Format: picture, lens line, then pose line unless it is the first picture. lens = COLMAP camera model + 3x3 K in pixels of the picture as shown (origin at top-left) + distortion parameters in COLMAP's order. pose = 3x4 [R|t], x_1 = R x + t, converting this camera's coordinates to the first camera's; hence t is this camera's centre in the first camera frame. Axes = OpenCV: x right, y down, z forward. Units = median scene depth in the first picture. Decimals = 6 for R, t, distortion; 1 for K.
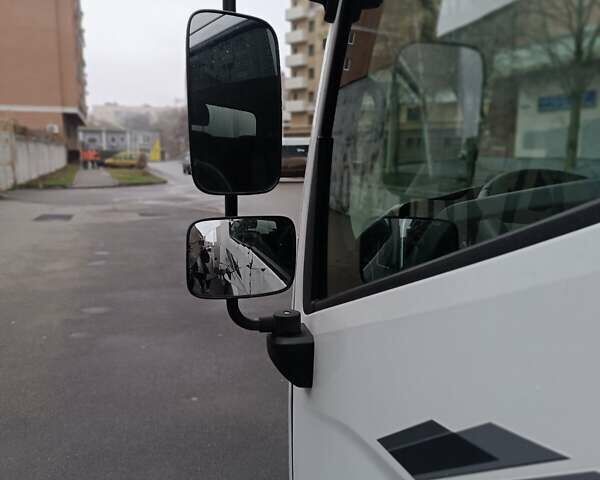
lens RADIAL K [[464.2, 0, 300.0], [0, 464.2, 240.0], [0, 0, 1]] dist [0.000226, 0.000021]
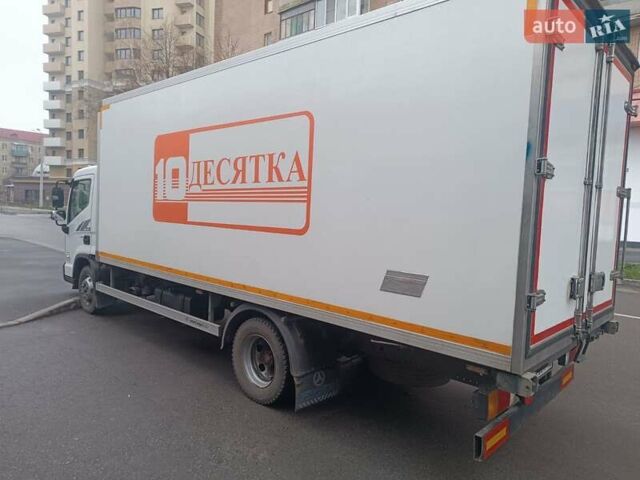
lens RADIAL K [[462.0, 0, 320.0], [0, 462.0, 240.0], [0, 0, 1]] dist [0.013983, 0.001462]
pose [[0.867503, 0.004832, 0.497409, -0.169771], [0.048302, 0.994409, -0.093901, 1.269949], [-0.495082, 0.105485, 0.862419, -7.167894]]
